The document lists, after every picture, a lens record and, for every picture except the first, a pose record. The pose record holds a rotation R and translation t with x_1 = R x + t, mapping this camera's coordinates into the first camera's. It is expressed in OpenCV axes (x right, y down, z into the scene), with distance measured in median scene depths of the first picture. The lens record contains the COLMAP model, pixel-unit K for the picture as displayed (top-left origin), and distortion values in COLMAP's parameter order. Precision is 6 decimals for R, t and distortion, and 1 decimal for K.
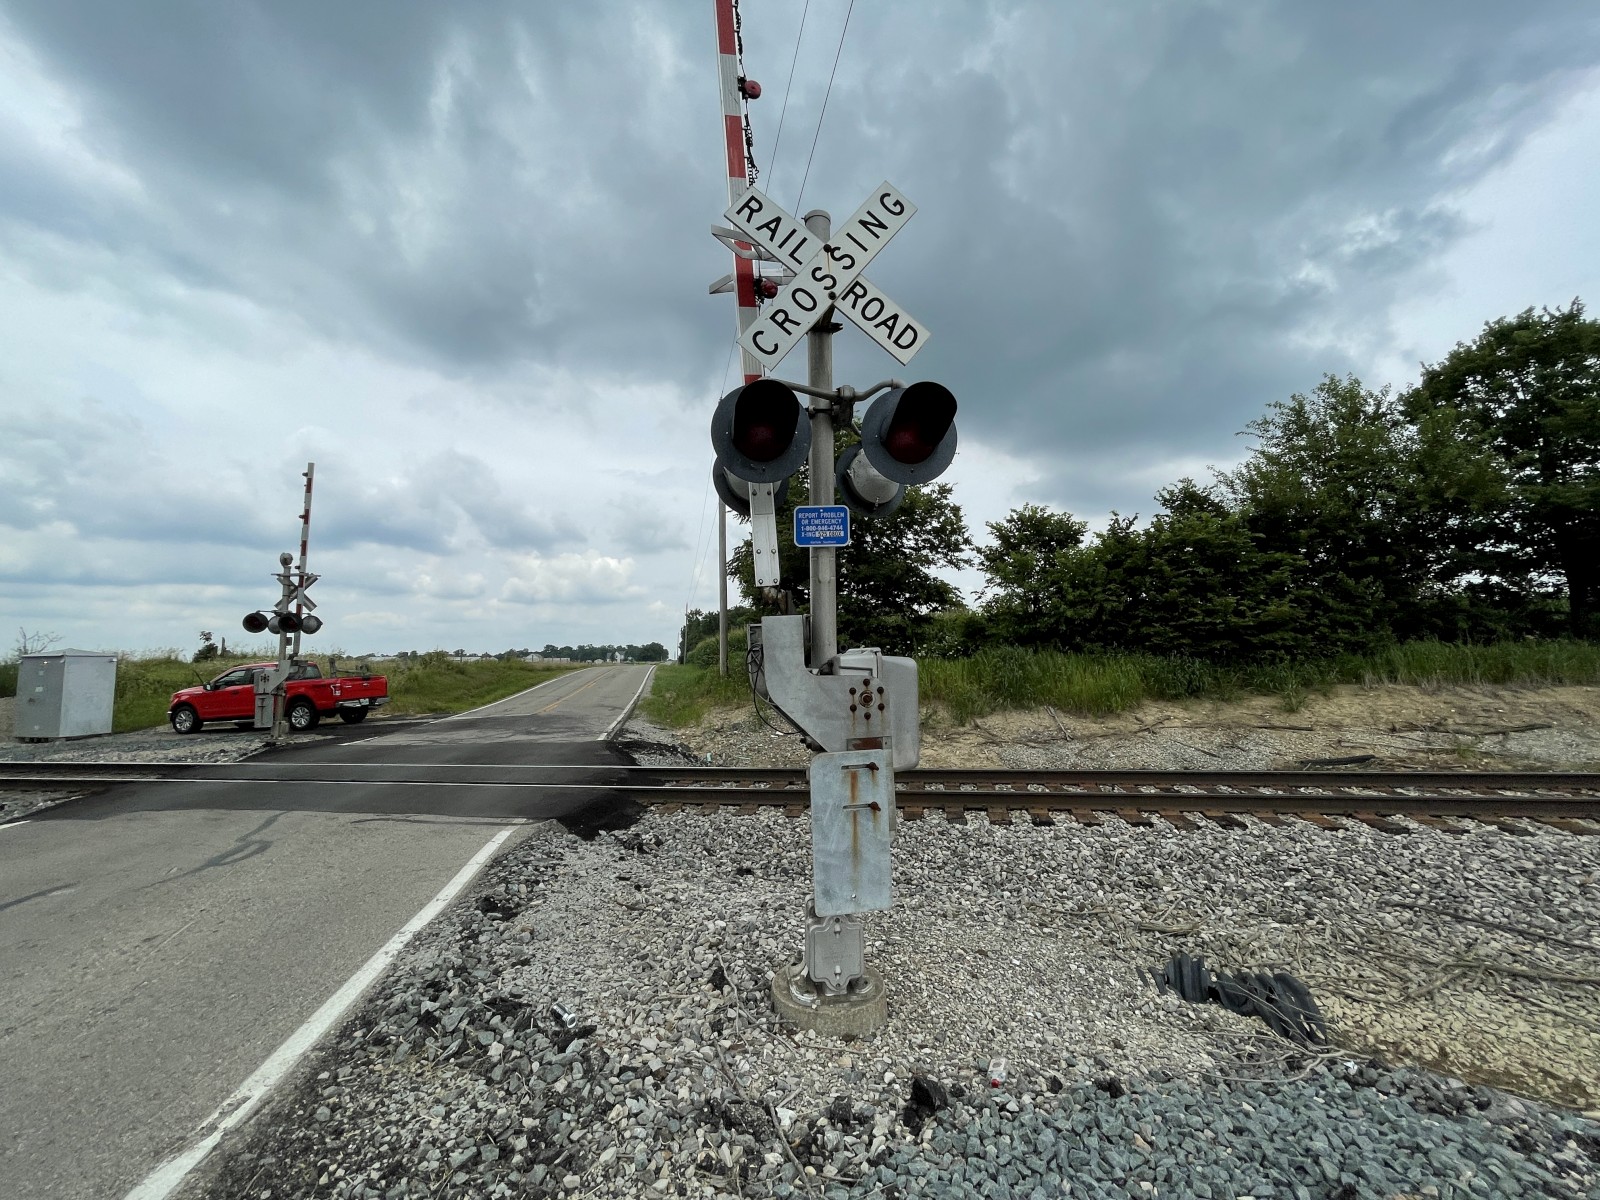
lens RADIAL K [[649.0, 0, 803.2], [0, 649.0, 609.4], [0, 0, 1]] dist [0.000209, -0.000609]
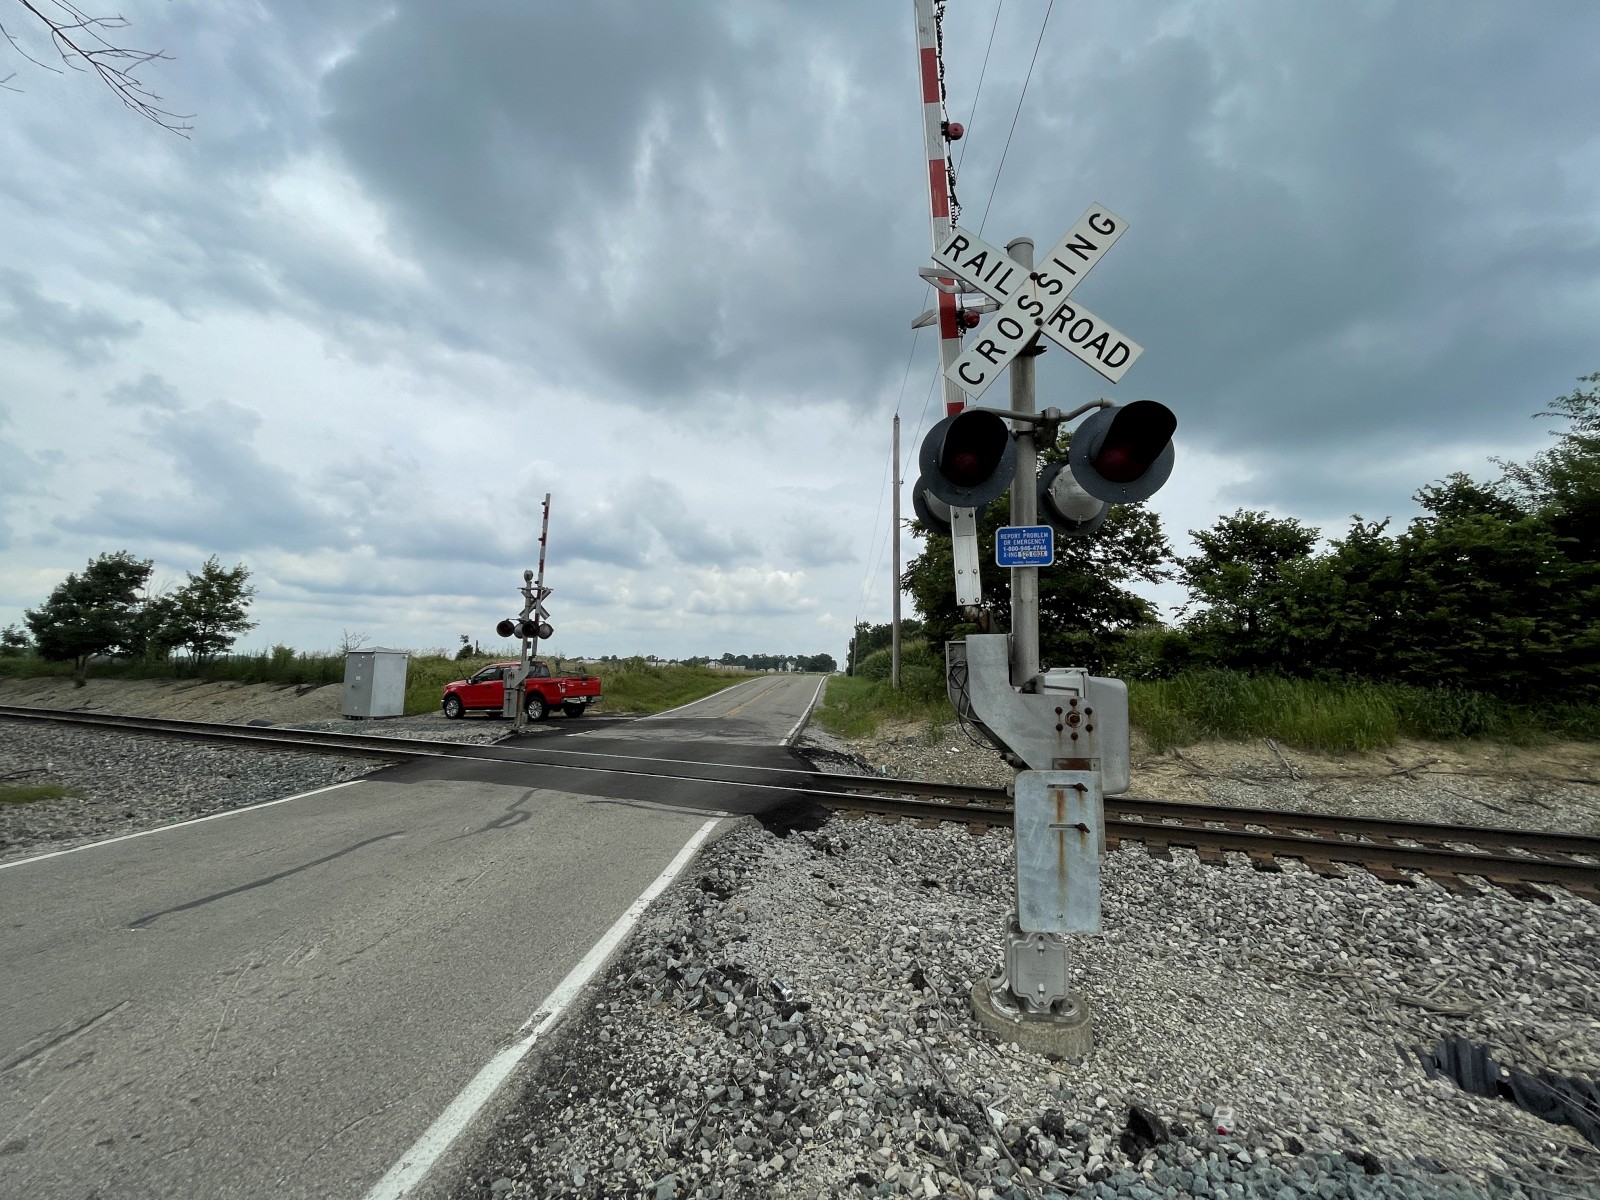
lens RADIAL K [[649.0, 0, 803.2], [0, 649.0, 609.4], [0, 0, 1]] dist [0.000209, -0.000609]
pose [[0.967085, 0.008911, -0.254298, -0.046302], [-0.013858, 0.999748, -0.017668, -0.006852], [0.254076, 0.020611, 0.966965, -0.067397]]
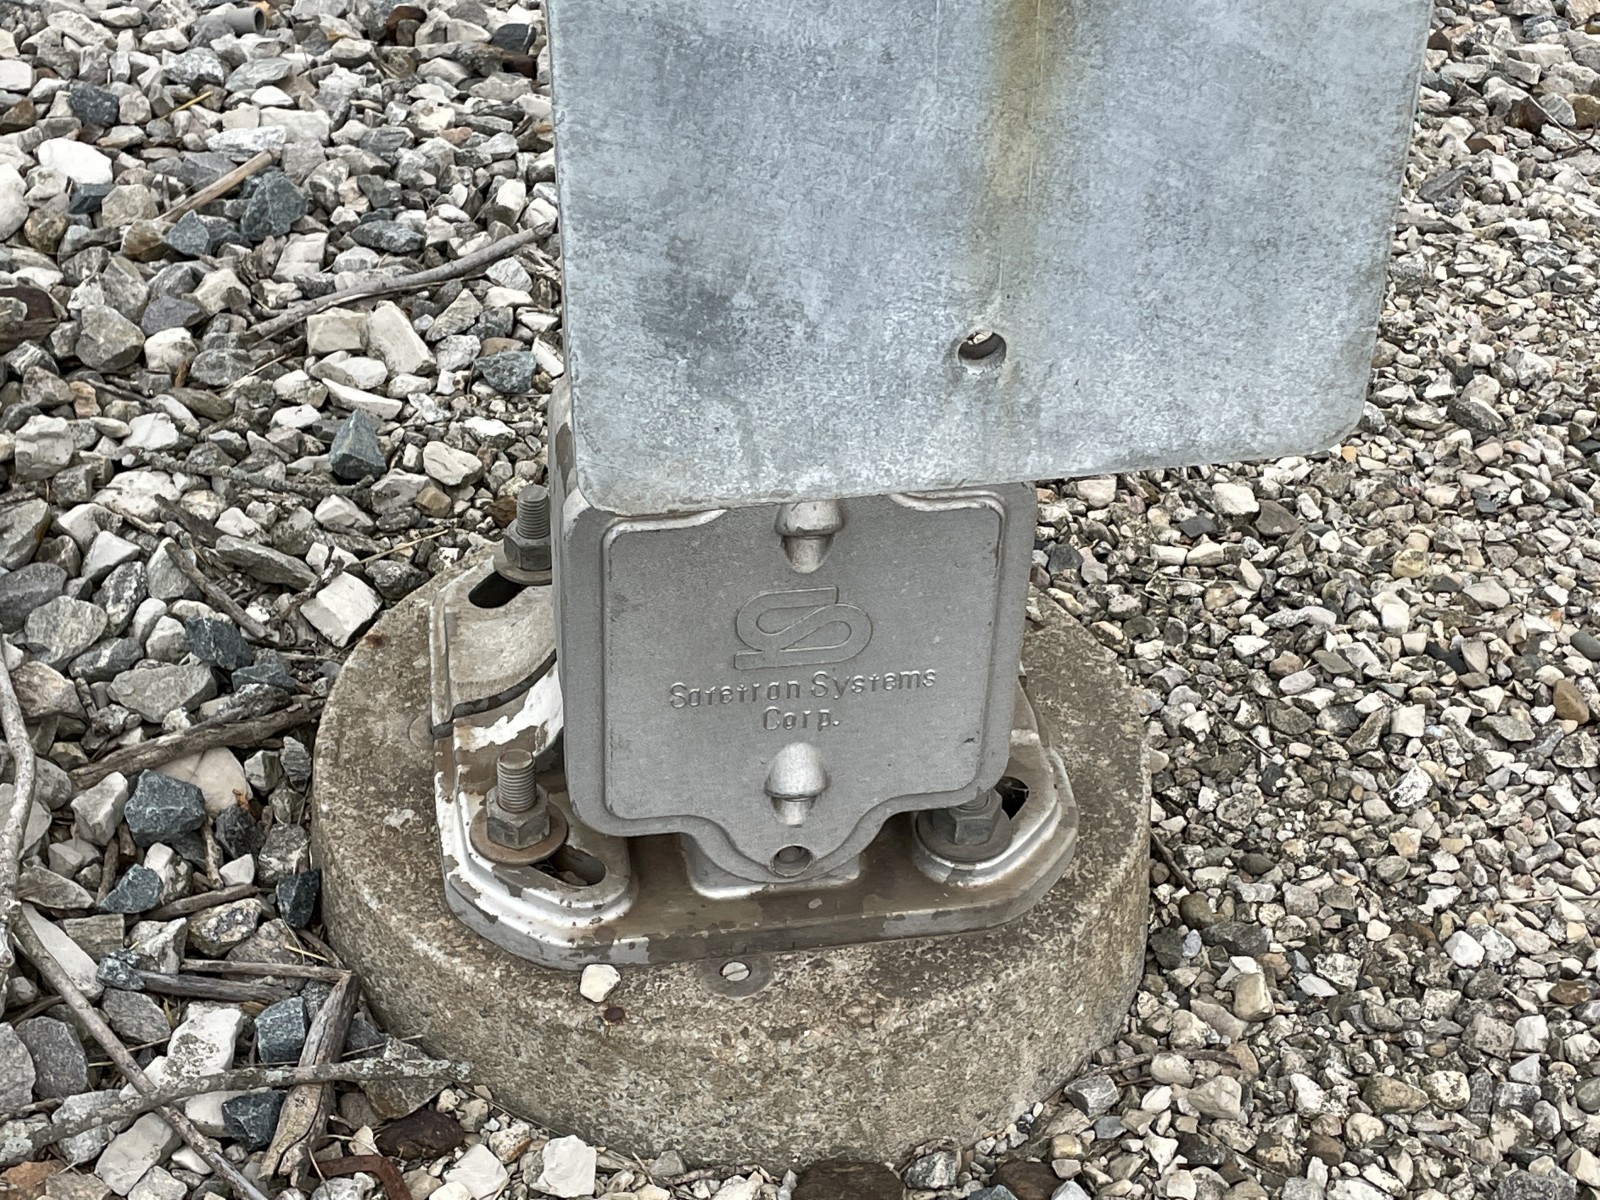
lens RADIAL K [[2605.1, 0, 800.0], [0, 2605.1, 600.0], [0, 0, 1]] dist [0.034998, 0.073941]
pose [[0.998764, 0.046872, 0.016560, 0.038811], [-0.046015, 0.745657, 0.664739, 0.178570], [0.018810, -0.664679, 0.746892, 0.571528]]
